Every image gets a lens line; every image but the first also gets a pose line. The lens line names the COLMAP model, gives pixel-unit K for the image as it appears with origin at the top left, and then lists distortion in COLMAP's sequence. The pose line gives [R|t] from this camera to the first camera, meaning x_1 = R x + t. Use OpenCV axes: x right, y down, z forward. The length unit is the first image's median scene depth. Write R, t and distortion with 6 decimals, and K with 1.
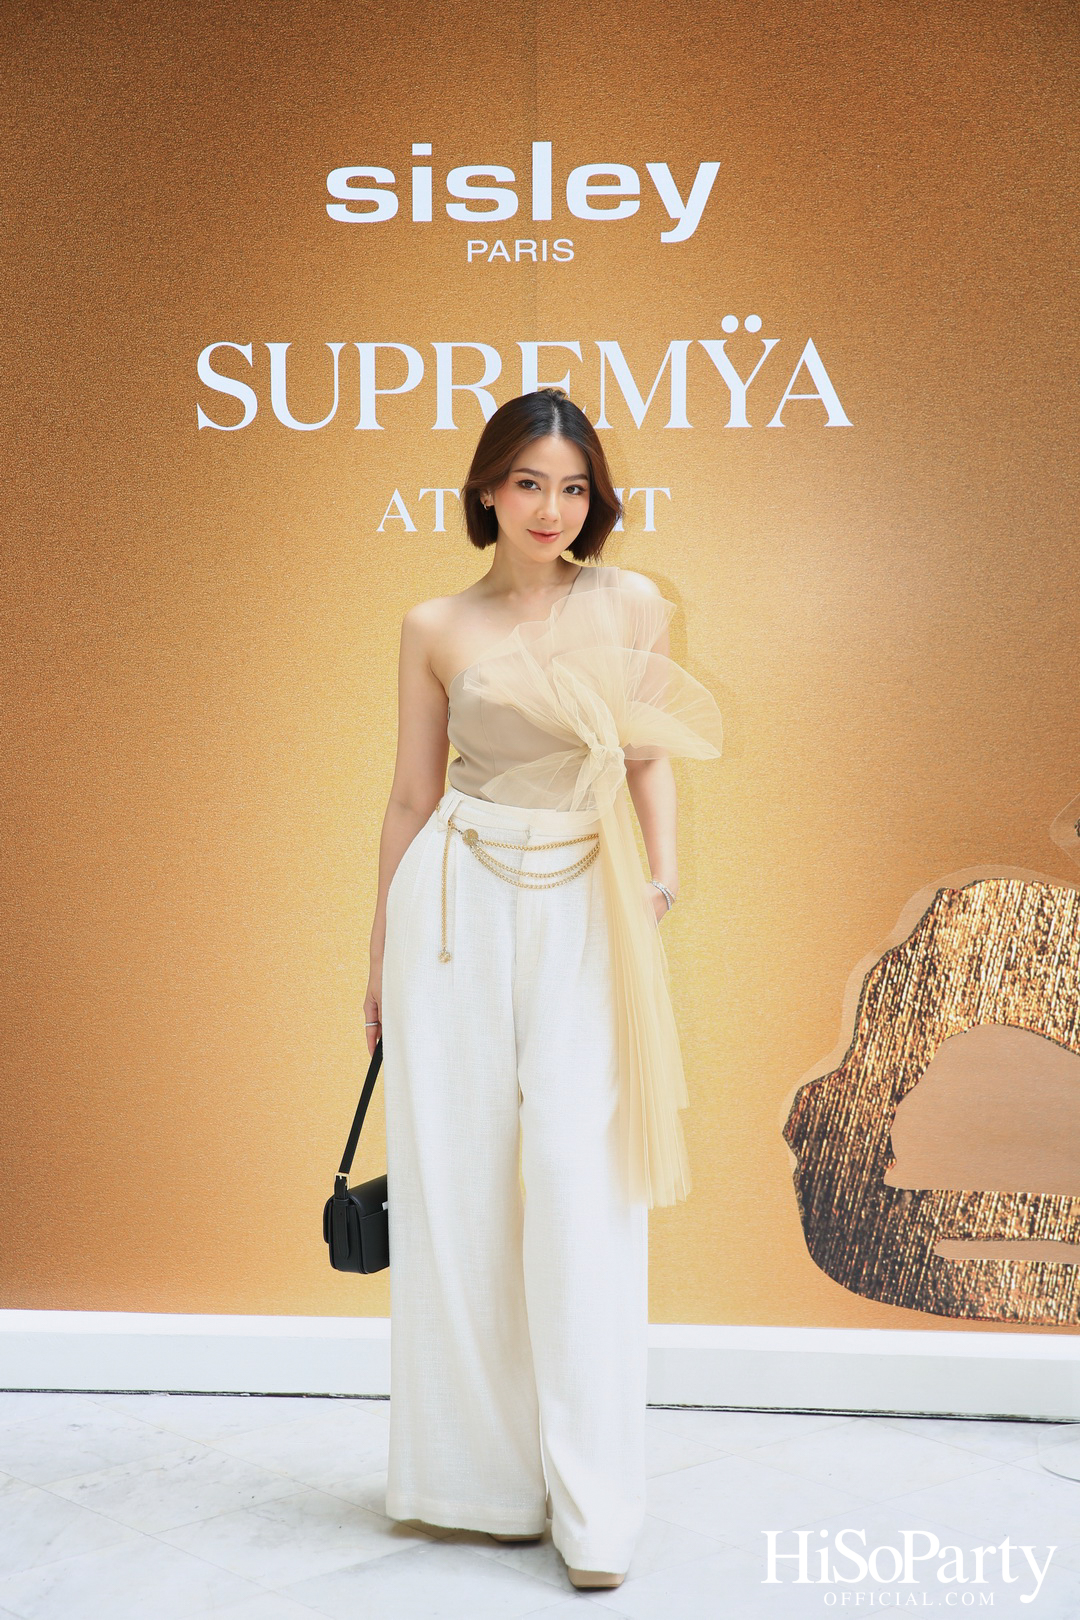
lens RADIAL K [[3034.2, 0, 543.2], [0, 3034.2, 811.9], [0, 0, 1]] dist [0.232872, -0.037247]
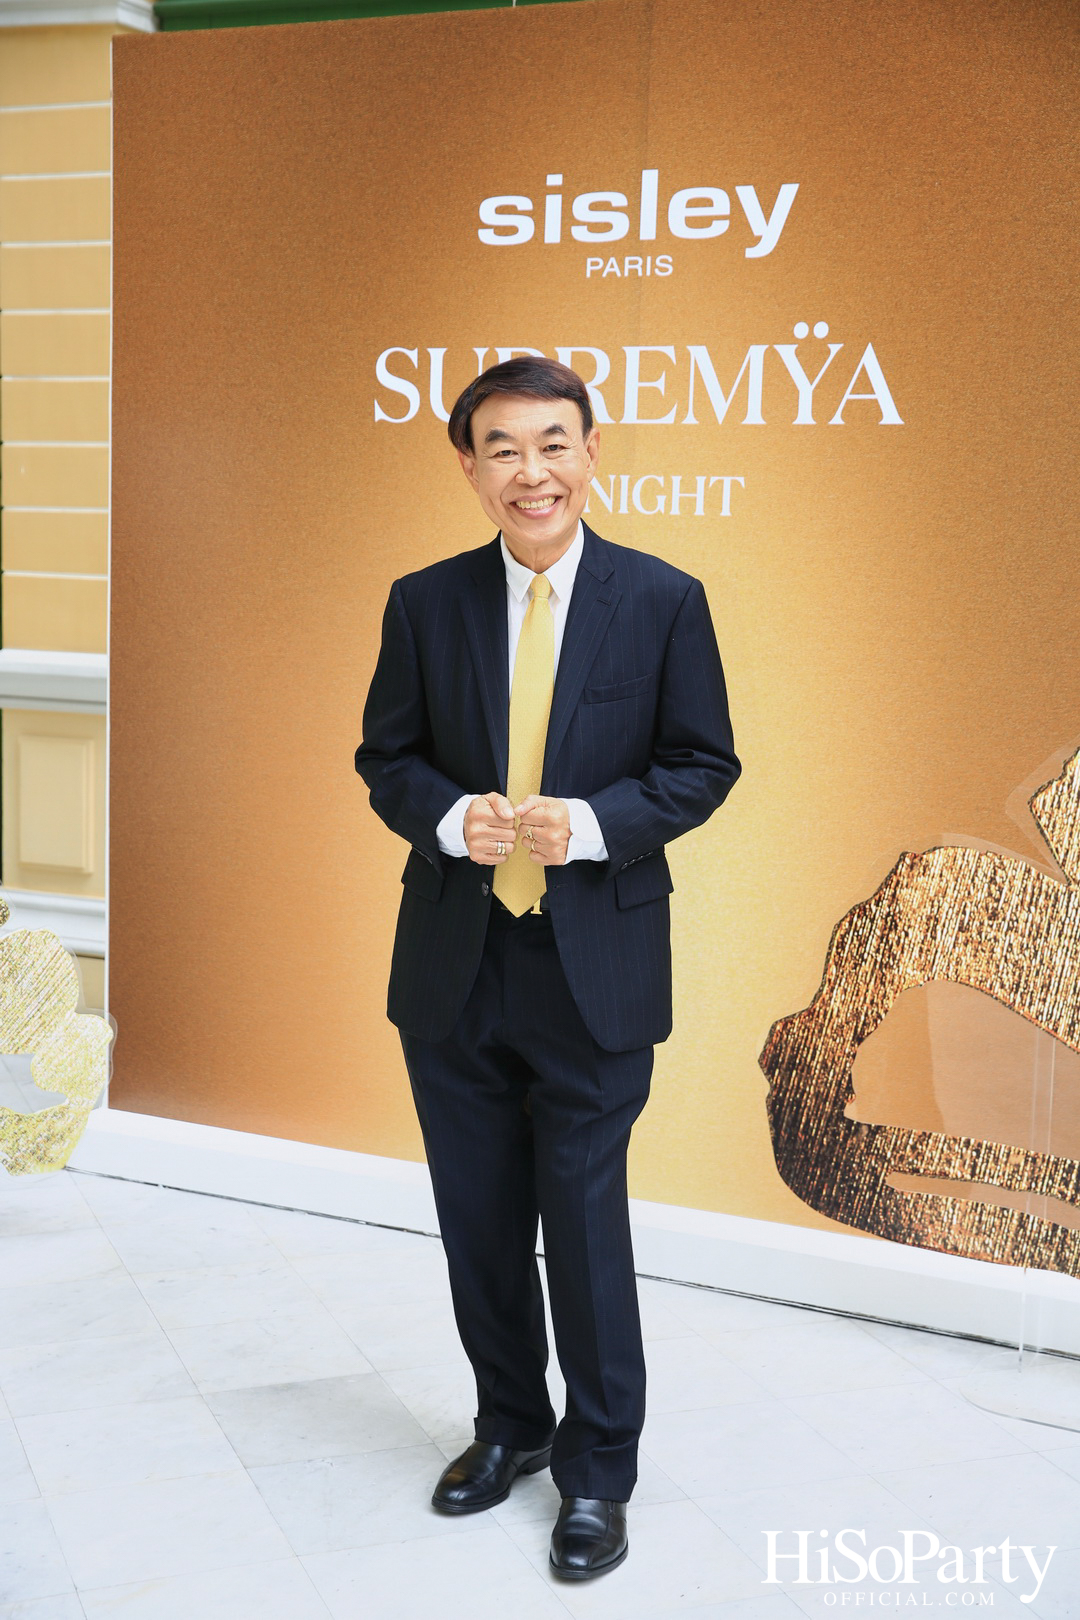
lens RADIAL K [[2268.5, 0, 541.6], [0, 2268.5, 814.2], [0, 0, 1]] dist [0.076606, 0.180405]
pose [[0.936776, 0.071455, -0.342558, 0.269205], [-0.060100, 0.997237, 0.043664, -0.014833], [0.344731, -0.020316, 0.938482, 0.185962]]
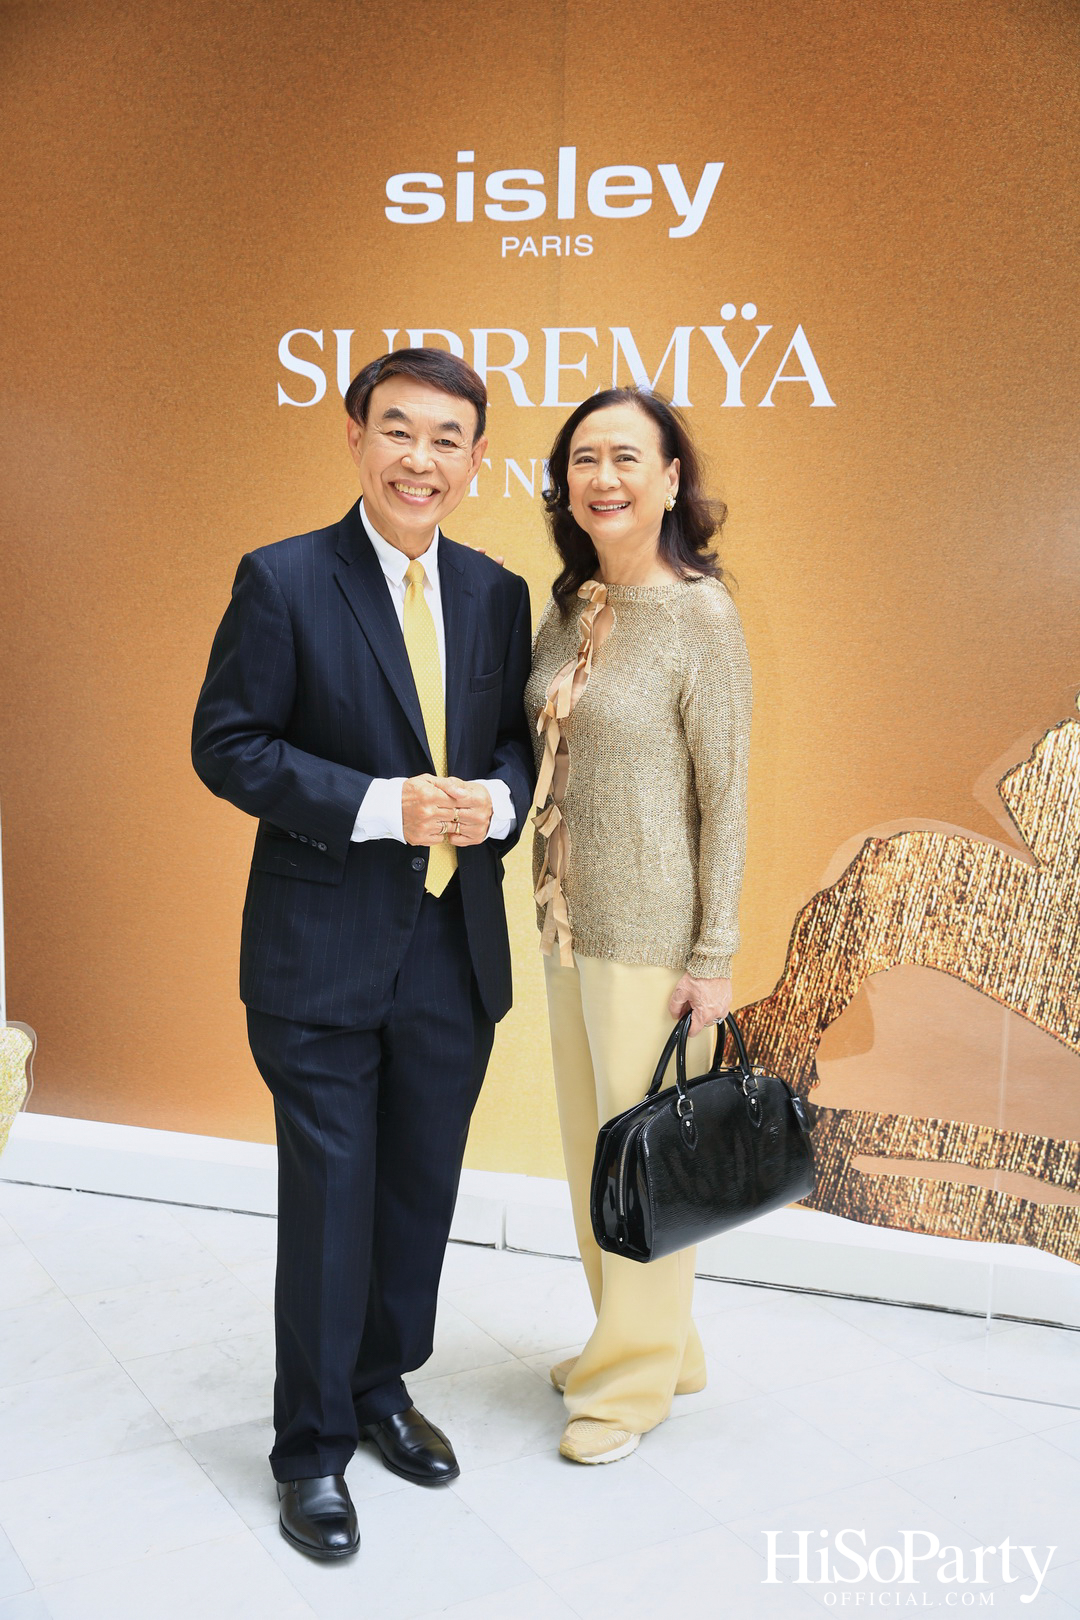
lens RADIAL K [[1975.5, 0, 538.4], [0, 1975.5, 820.1], [0, 0, 1]] dist [0.034350, 0.143929]
pose [[0.977976, 0.051111, -0.202363, 0.148335], [-0.037584, 0.996829, 0.070135, -0.024304], [0.205306, -0.060985, 0.976796, 0.275125]]
